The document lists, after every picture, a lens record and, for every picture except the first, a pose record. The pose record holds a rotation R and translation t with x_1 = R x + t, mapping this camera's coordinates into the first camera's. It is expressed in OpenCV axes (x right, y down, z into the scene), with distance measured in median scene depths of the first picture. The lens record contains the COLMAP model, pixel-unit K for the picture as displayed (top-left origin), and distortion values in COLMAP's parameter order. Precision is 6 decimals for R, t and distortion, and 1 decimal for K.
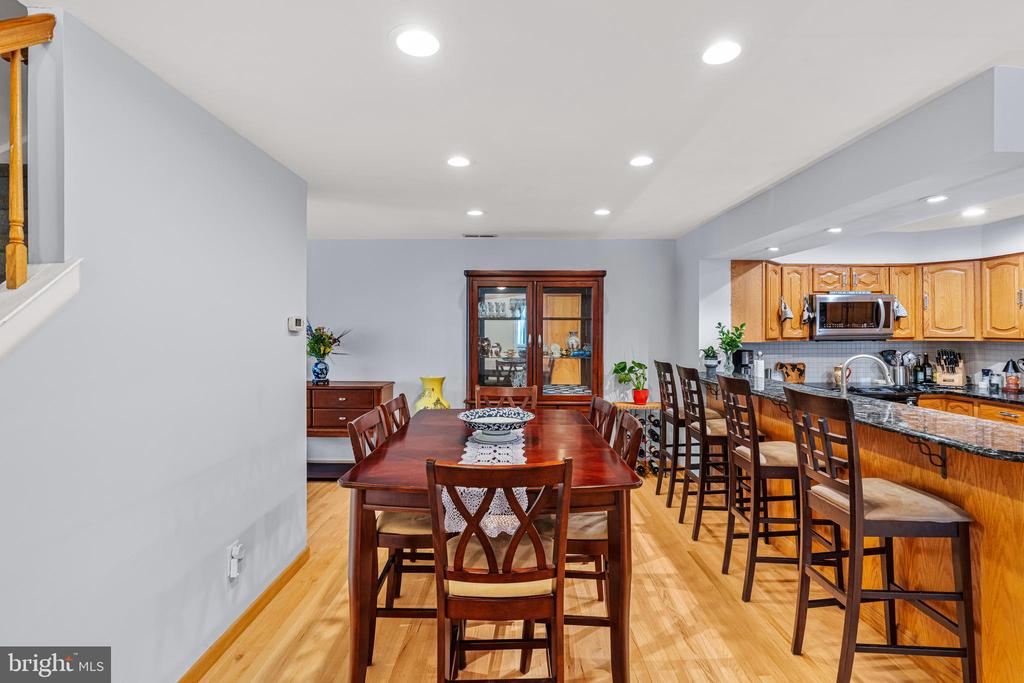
lens RADIAL K [[457.5, 0, 515.6], [0, 457.5, 329.4], [0, 0, 1]] dist [-0.007729, 0.003309]
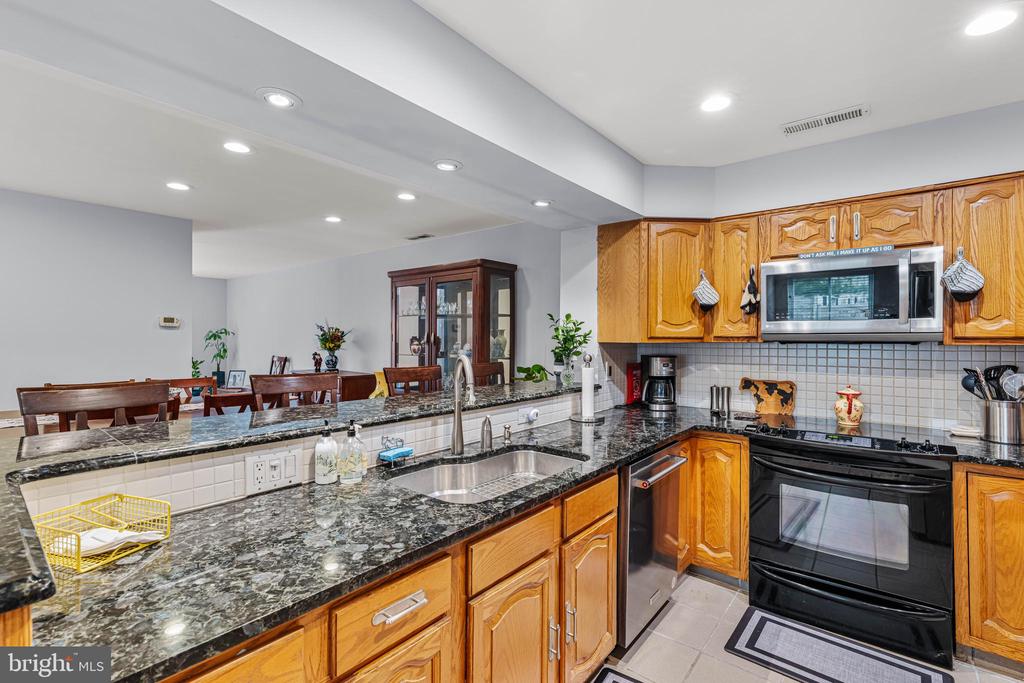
lens RADIAL K [[457.5, 0, 513.4], [0, 457.5, 339.7], [0, 0, 1]] dist [-0.007729, 0.003309]
pose [[0.775918, 0.008520, -0.630776, 0.771488], [-0.002989, 0.999947, 0.009830, 0.016902], [0.630826, -0.005742, 0.775903, 0.345696]]
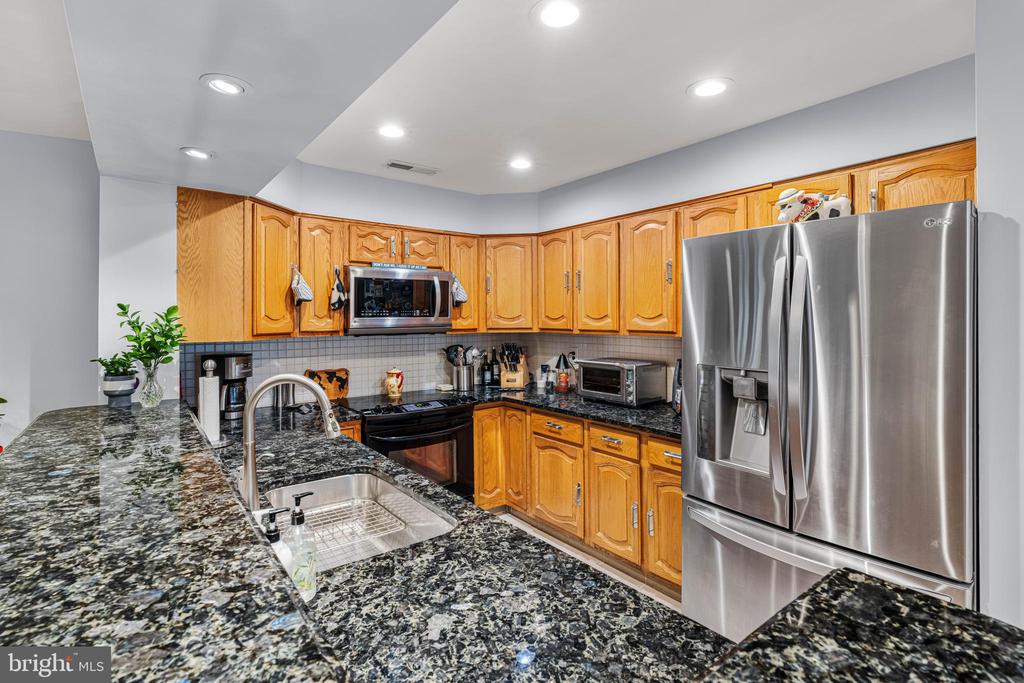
lens RADIAL K [[493.7, 0, 507.6], [0, 493.7, 319.0], [0, 0, 1]] dist [-0.002758, -0.000522]
pose [[0.793529, -0.000052, 0.608532, 0.402663], [-0.001246, 0.999998, 0.001709, -0.000643], [-0.608531, -0.002115, 0.793527, 0.297325]]
